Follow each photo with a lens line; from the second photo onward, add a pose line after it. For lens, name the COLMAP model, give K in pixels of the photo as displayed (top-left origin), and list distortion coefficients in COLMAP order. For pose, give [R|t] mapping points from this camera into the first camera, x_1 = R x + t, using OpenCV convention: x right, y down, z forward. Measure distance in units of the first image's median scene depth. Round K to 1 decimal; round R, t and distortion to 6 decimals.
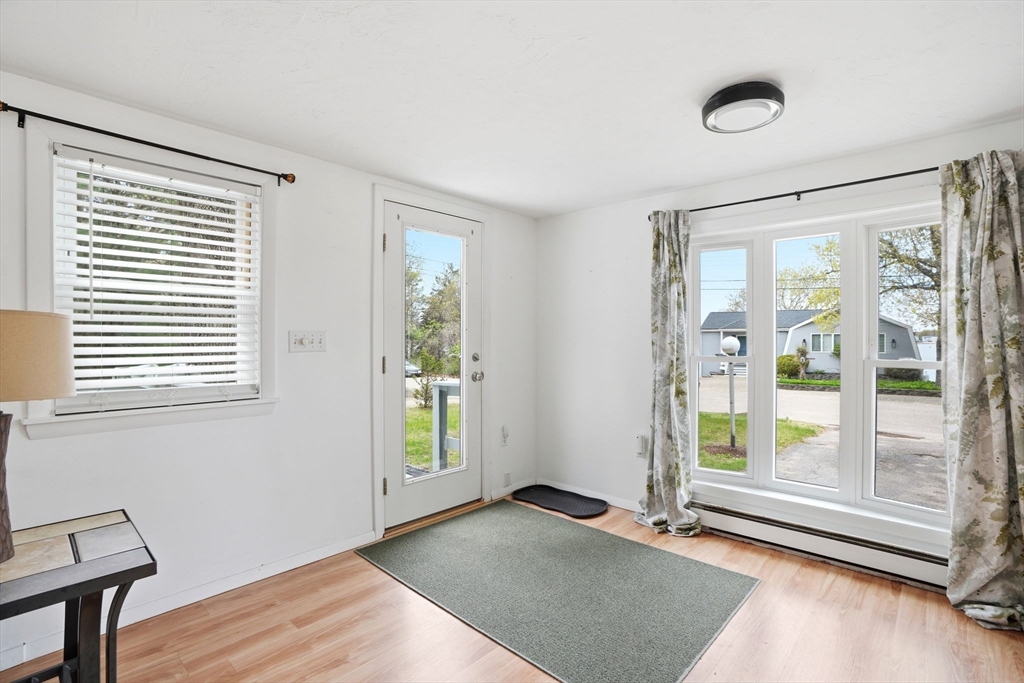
lens RADIAL K [[498.0, 0, 509.2], [0, 498.0, 339.6], [0, 0, 1]] dist [-0.042862, 0.012826]
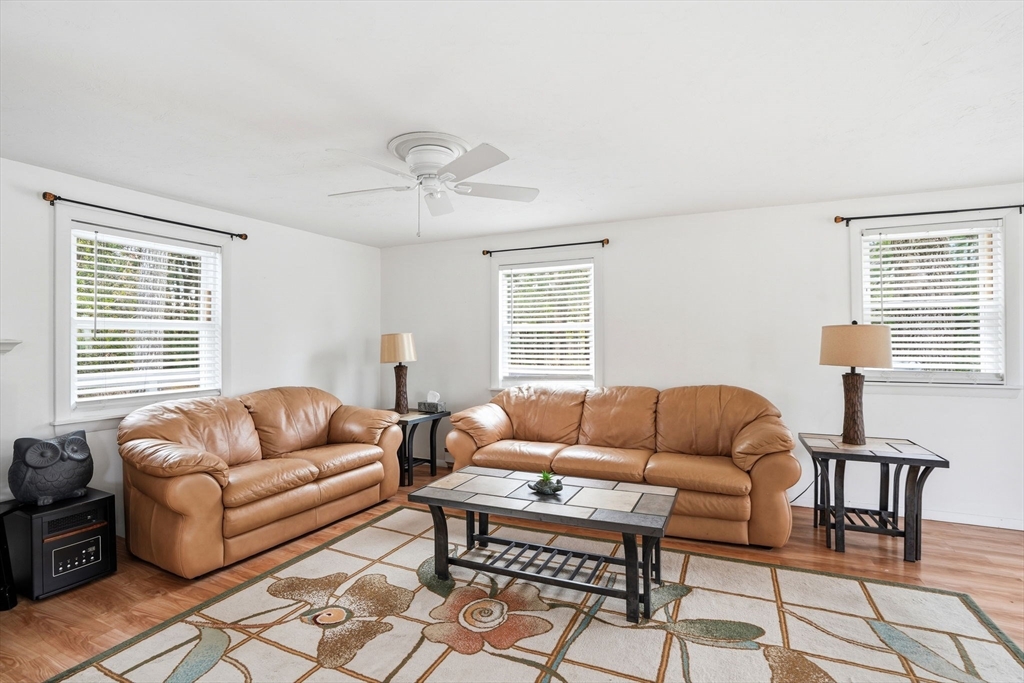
lens RADIAL K [[498.0, 0, 507.5], [0, 498.0, 337.3], [0, 0, 1]] dist [-0.042862, 0.012826]
pose [[0.349187, -0.009329, -0.937007, 0.228927], [0.002143, 0.999956, -0.009157, 0.005275], [0.937051, 0.001189, 0.349191, -0.677594]]
